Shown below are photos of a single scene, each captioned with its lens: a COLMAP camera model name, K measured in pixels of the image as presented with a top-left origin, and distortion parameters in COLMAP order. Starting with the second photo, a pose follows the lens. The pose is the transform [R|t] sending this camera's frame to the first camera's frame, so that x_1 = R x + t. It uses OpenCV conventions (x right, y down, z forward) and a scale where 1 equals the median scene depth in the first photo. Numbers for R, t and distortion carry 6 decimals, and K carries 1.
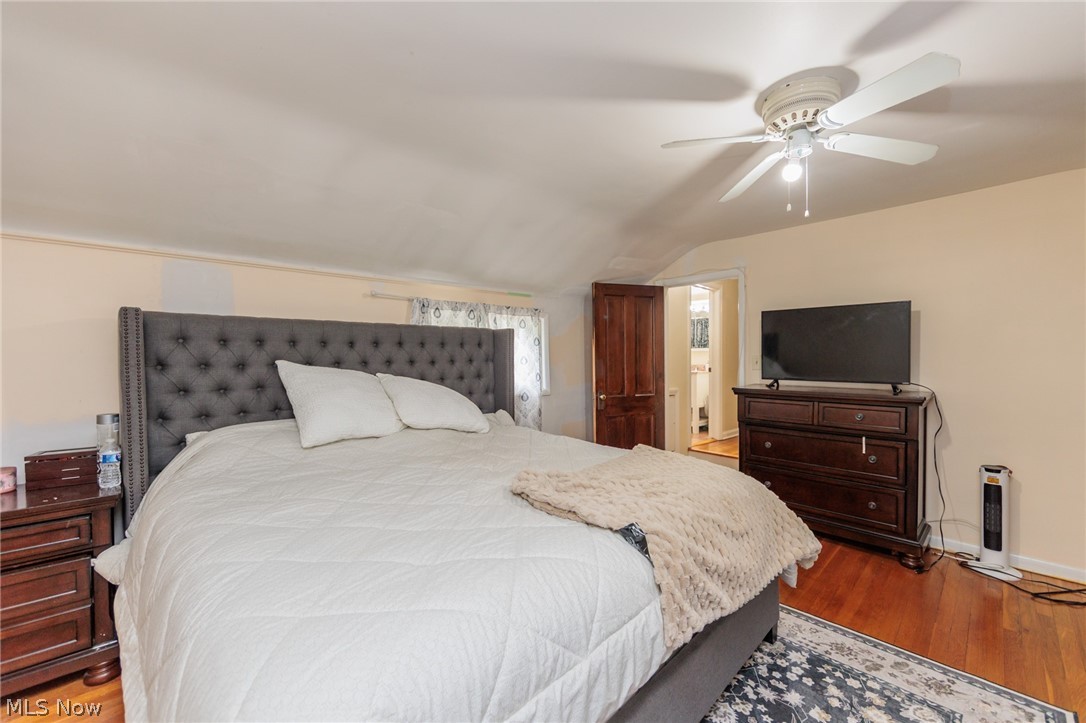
lens RADIAL K [[435.3, 0, 546.6], [0, 435.3, 361.0], [0, 0, 1]] dist [-0.006848, -0.000497]
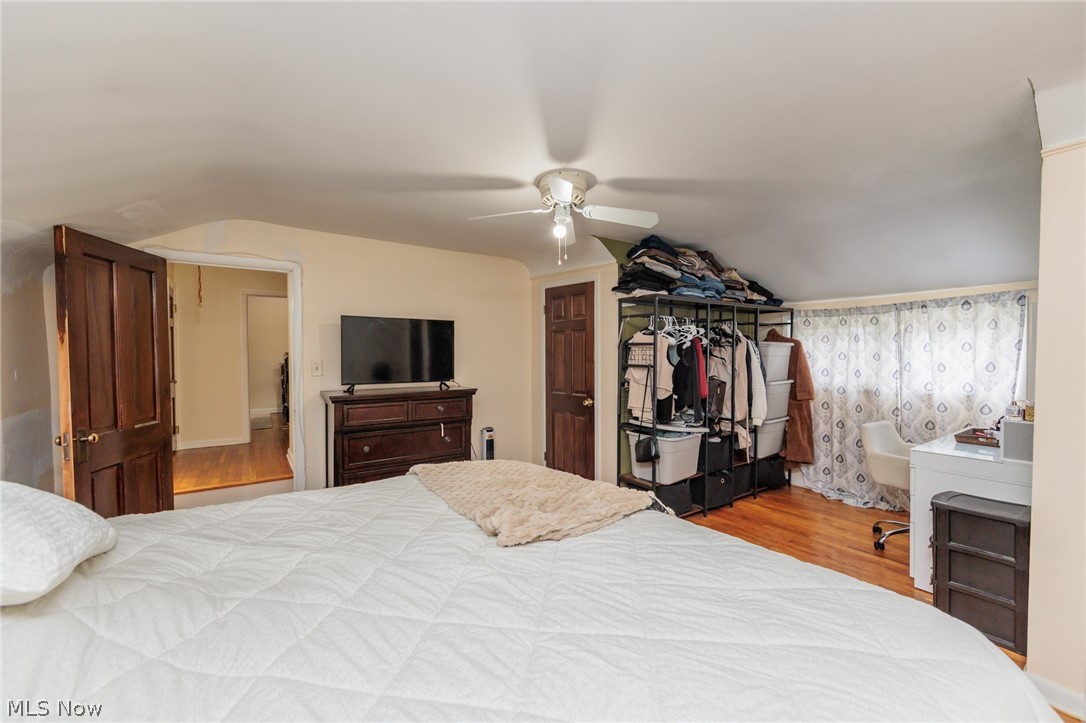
lens RADIAL K [[435.3, 0, 542.2], [0, 435.3, 360.3], [0, 0, 1]] dist [-0.006848, -0.000497]
pose [[0.148223, -0.009817, 0.988905, -0.539384], [0.016711, 0.999833, 0.007420, -0.018784], [-0.988813, 0.015426, 0.148362, 0.550544]]
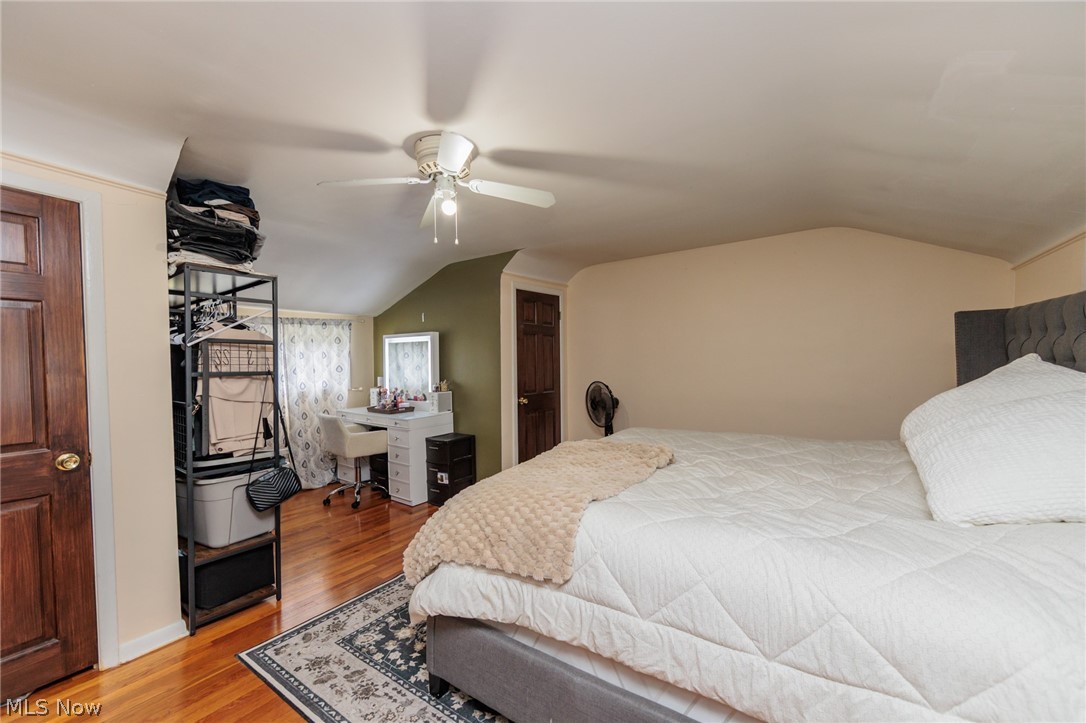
lens RADIAL K [[435.3, 0, 548.5], [0, 435.3, 365.5], [0, 0, 1]] dist [-0.006848, -0.000497]
pose [[-0.978073, 0.020404, -0.207259, 0.357847], [0.015359, 0.999546, 0.025921, -0.017256], [0.207693, 0.022170, -0.977943, 1.435122]]
